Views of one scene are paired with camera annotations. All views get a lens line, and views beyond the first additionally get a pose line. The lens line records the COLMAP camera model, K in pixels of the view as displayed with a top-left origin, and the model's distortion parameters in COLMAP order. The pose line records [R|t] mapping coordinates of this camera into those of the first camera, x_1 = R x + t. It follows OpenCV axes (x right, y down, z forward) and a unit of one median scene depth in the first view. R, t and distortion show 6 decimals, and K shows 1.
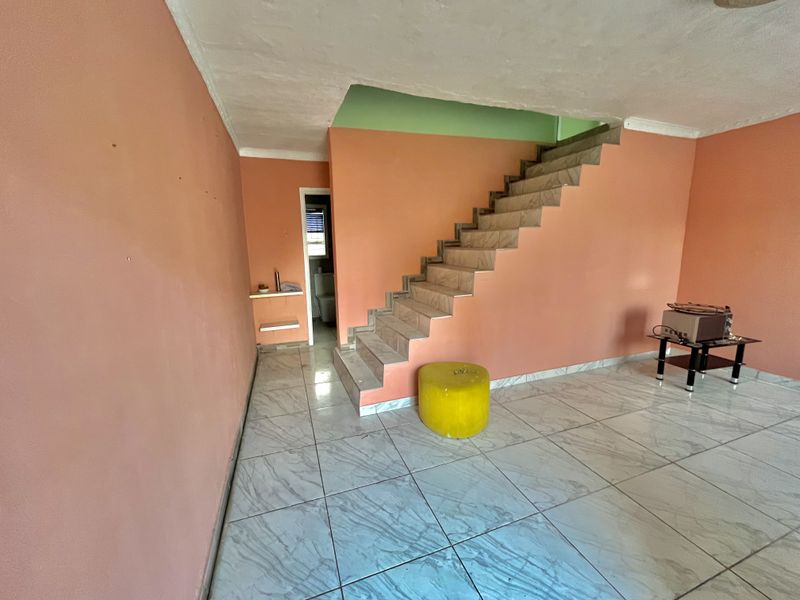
lens RADIAL K [[326.1, 0, 400.0], [0, 326.1, 300.0], [0, 0, 1]] dist [-0.000353, 0.000283]
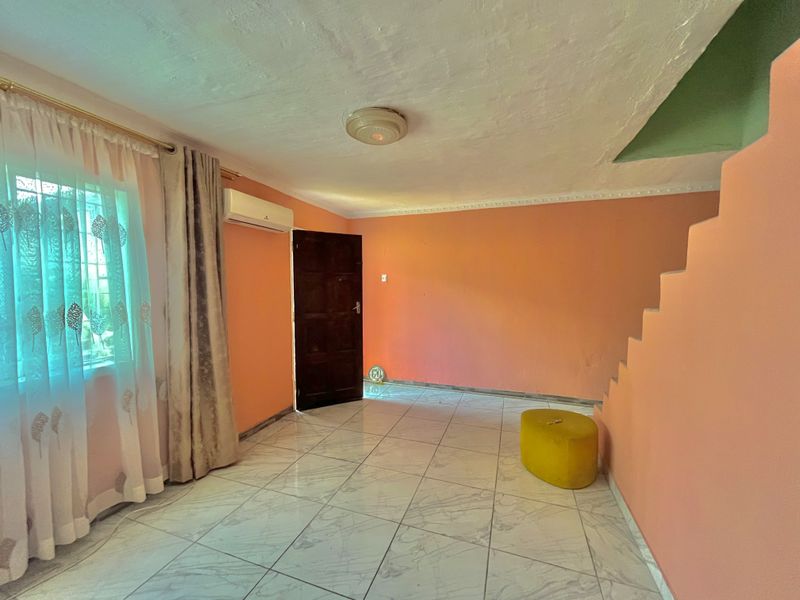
lens RADIAL K [[324.6, 0, 400.0], [0, 324.6, 300.0], [0, 0, 1]] dist [-0.002977, -0.000083]
pose [[-0.635764, 0.055185, -0.769908, 0.996139], [-0.122432, 0.977604, 0.171172, -0.203153], [0.762112, 0.203087, -0.614770, 0.941179]]
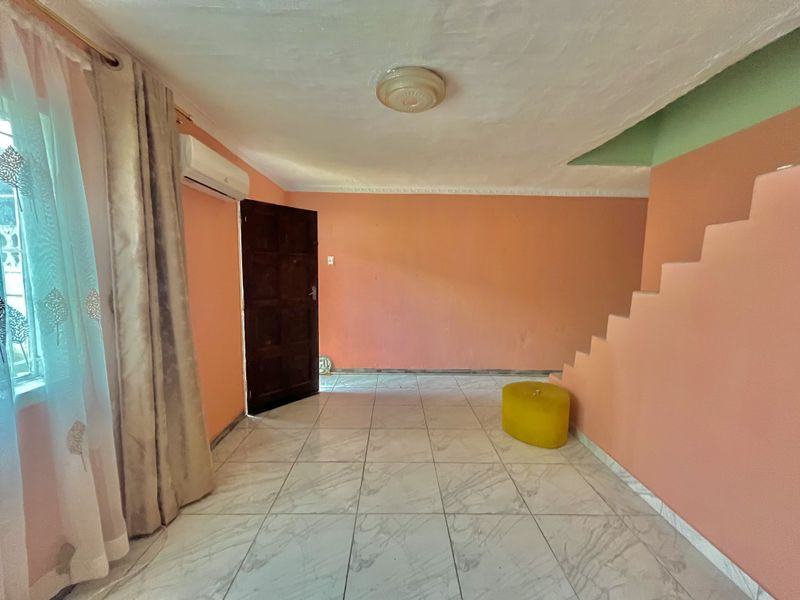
lens RADIAL K [[324.6, 0, 400.0], [0, 324.6, 300.0], [0, 0, 1]] dist [-0.002977, -0.000083]
pose [[-0.325892, 0.103618, -0.939711, 1.098517], [-0.173171, 0.970616, 0.167082, -0.154380], [0.929412, 0.217182, -0.298372, 0.663604]]
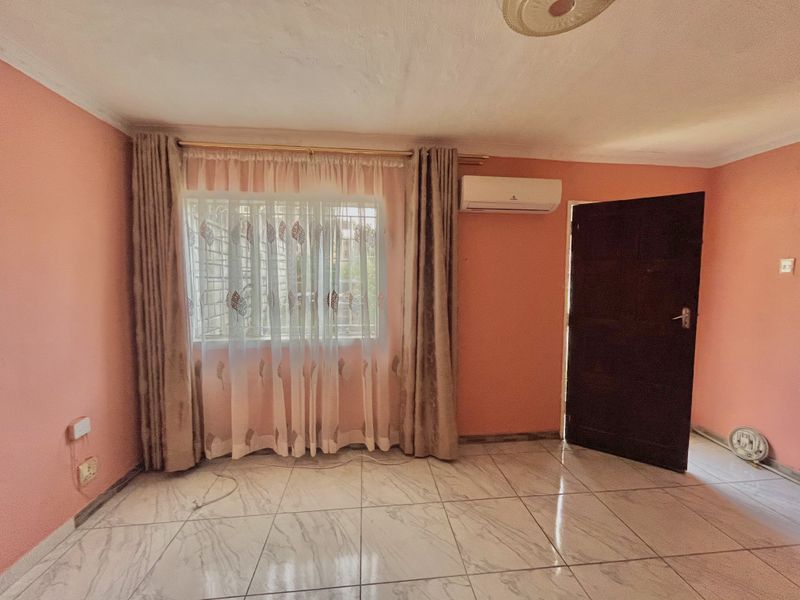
lens RADIAL K [[324.6, 0, 400.0], [0, 324.6, 300.0], [0, 0, 1]] dist [-0.002977, -0.000083]
pose [[-0.970633, -0.002637, 0.240549, 0.579074], [0.055706, 0.970297, 0.235415, -0.188244], [-0.234025, 0.241902, -0.941656, 0.887450]]
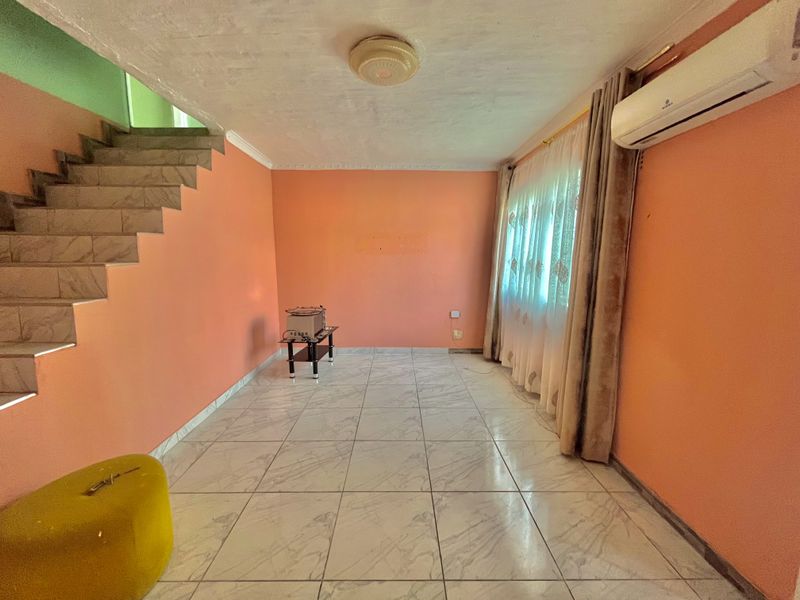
lens RADIAL K [[324.6, 0, 400.0], [0, 324.6, 300.0], [0, 0, 1]] dist [-0.002977, -0.000083]
pose [[0.333338, -0.114364, 0.935845, -0.101112], [0.153668, 0.985933, 0.065750, -0.038580], [-0.930200, 0.121892, 0.346223, 0.241779]]
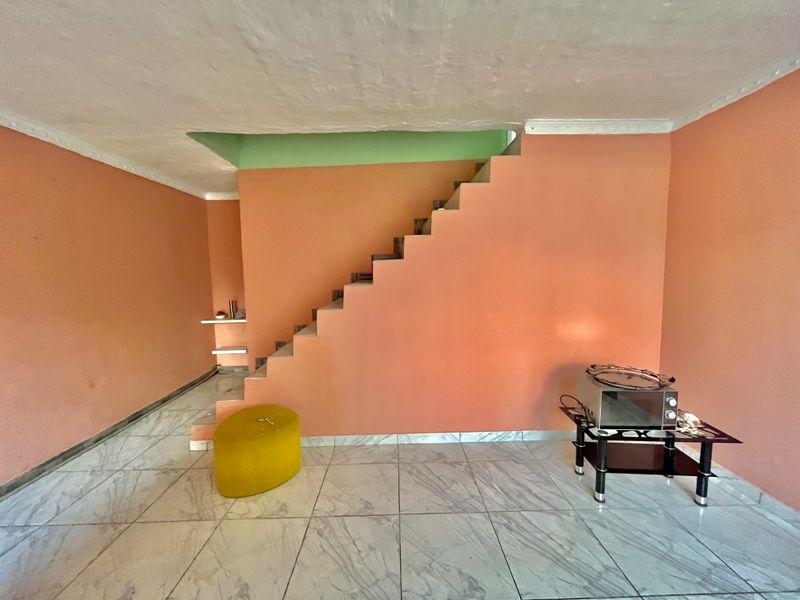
lens RADIAL K [[326.9, 0, 398.0], [0, 326.9, 296.4], [0, 0, 1]] dist [-0.000888, -0.000086]
pose [[0.944058, 0.026439, -0.328717, 0.669687], [-0.056163, 0.995109, -0.081259, -0.053719], [0.324961, 0.095175, 0.940926, 0.192649]]
